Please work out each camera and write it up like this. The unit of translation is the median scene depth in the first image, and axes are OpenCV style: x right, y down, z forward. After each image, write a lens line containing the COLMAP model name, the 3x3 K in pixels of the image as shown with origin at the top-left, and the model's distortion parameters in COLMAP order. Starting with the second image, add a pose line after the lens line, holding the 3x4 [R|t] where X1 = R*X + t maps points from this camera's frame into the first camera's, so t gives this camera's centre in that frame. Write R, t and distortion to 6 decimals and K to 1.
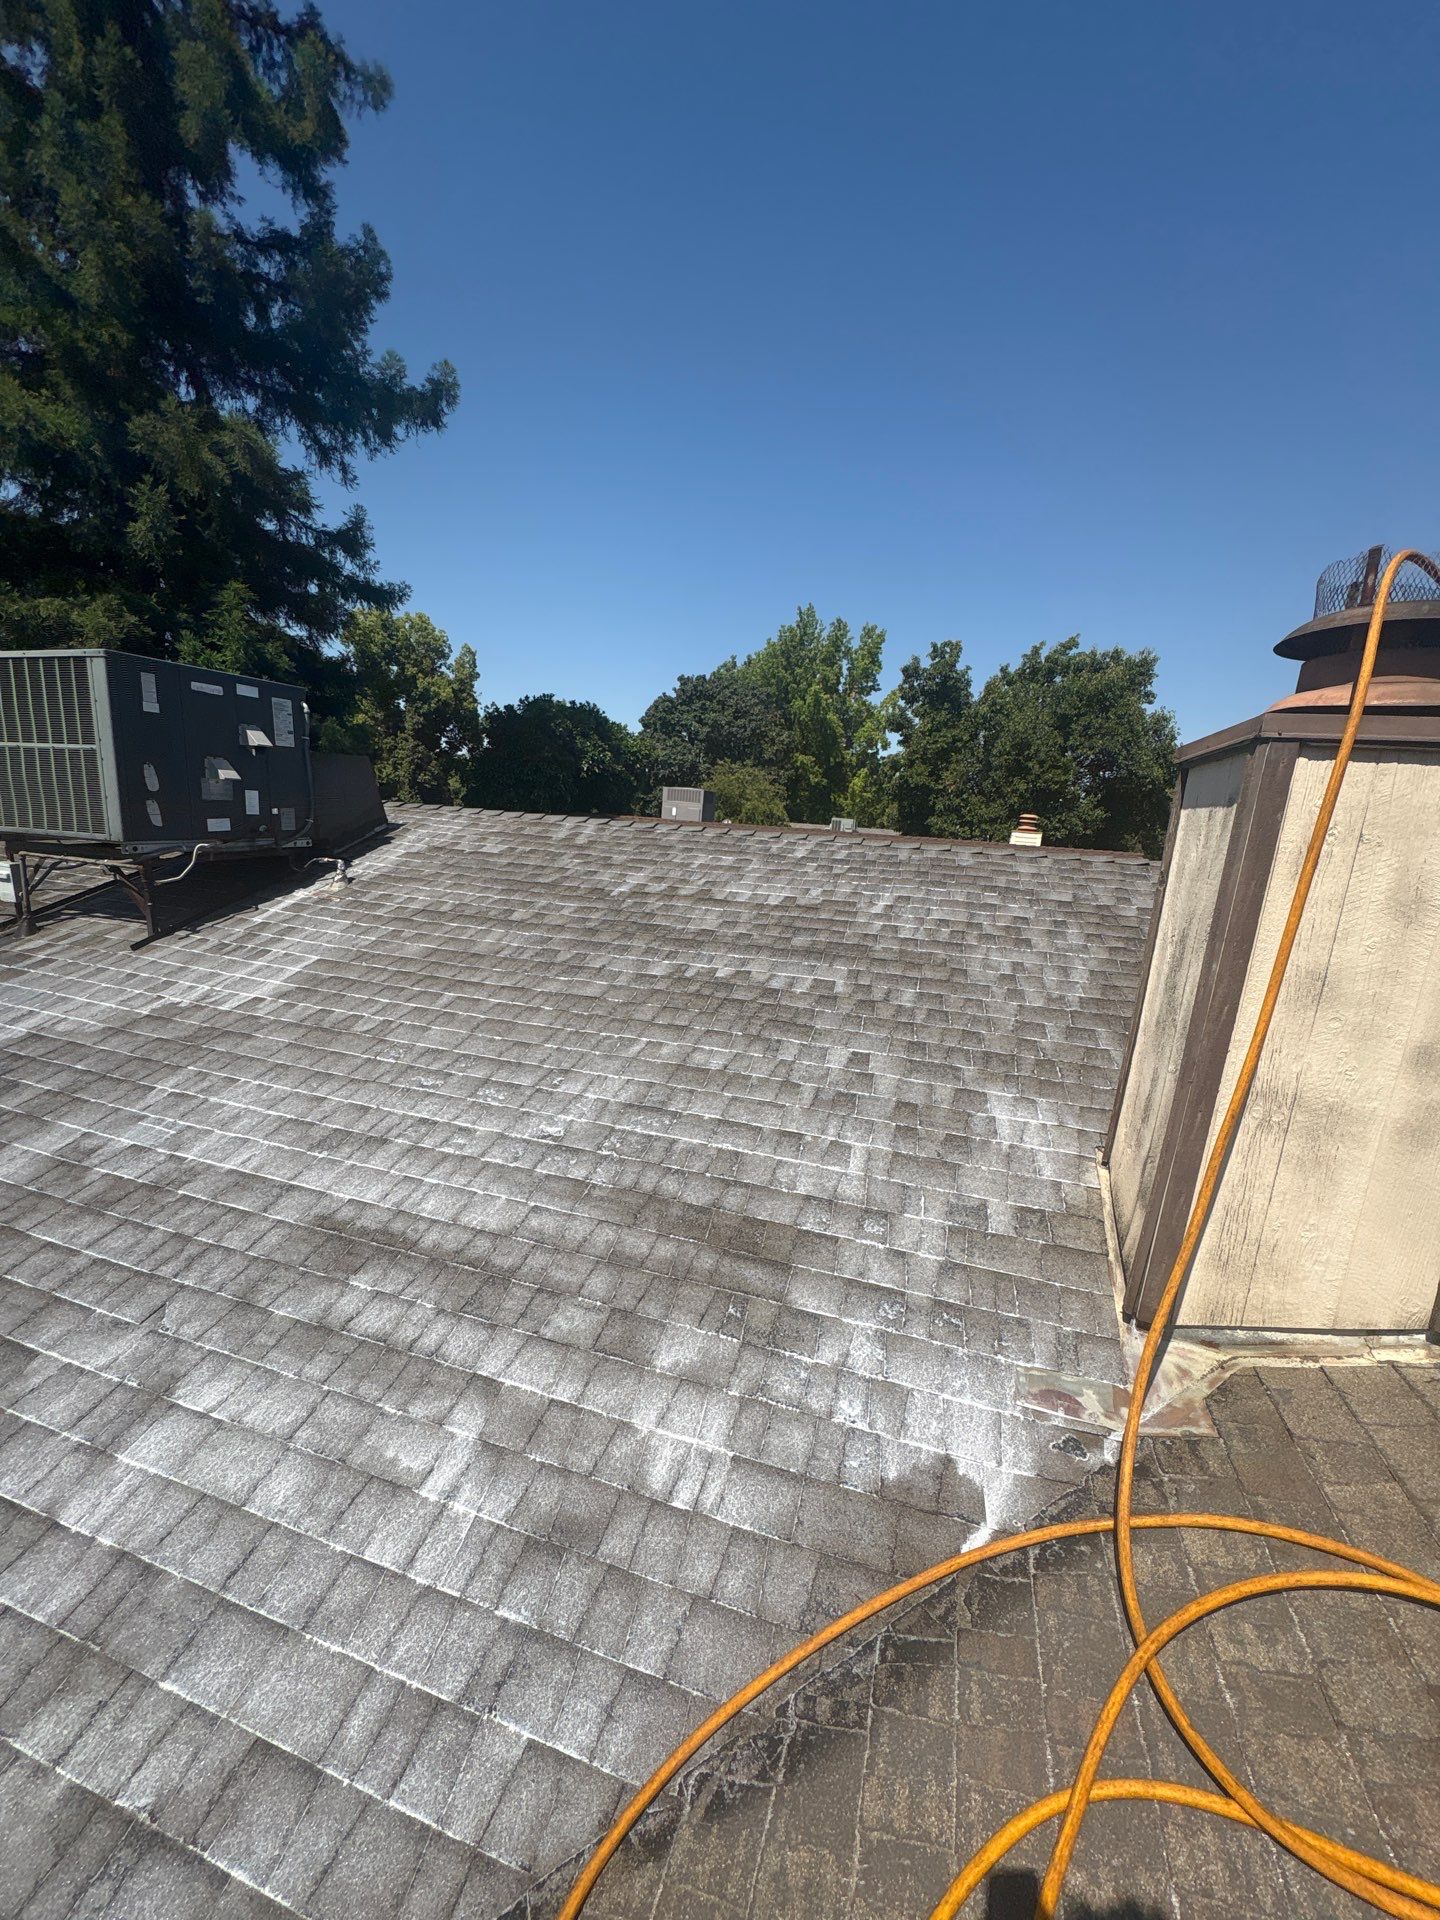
lens RADIAL K [[765.1, 0, 720.1], [0, 765.1, 957.7], [0, 0, 1]] dist [0.002976, -0.001948]
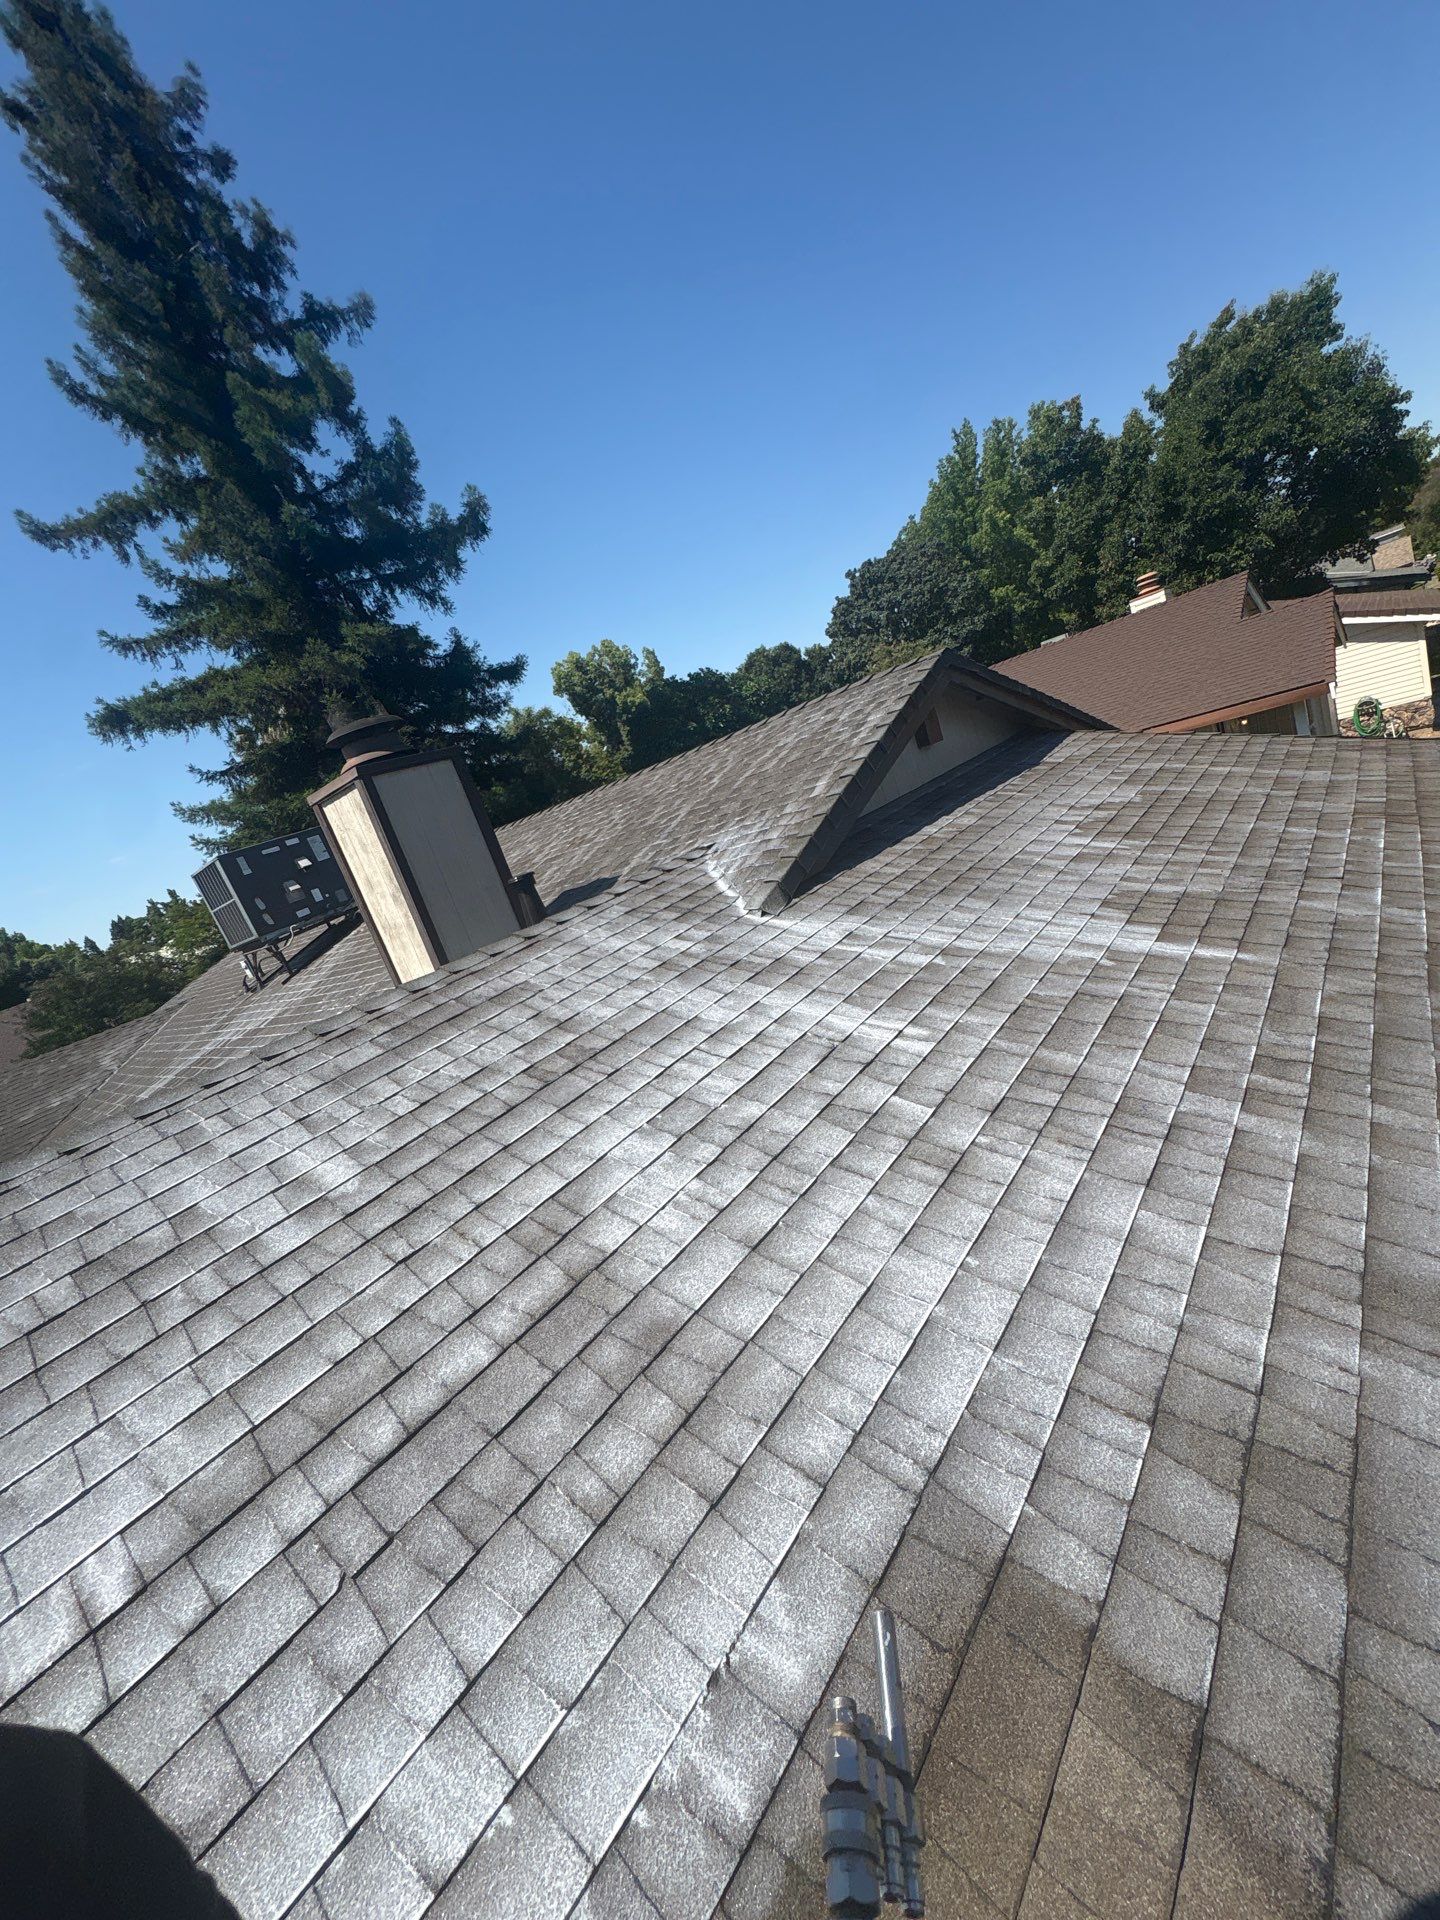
lens RADIAL K [[765.1, 0, 715.1], [0, 765.1, 959.0], [0, 0, 1]] dist [0.002976, -0.001948]
pose [[0.851330, -0.272625, -0.448234, 0.346391], [0.318064, 0.947664, 0.027709, 0.070032], [0.417221, -0.166157, 0.893487, -0.104619]]
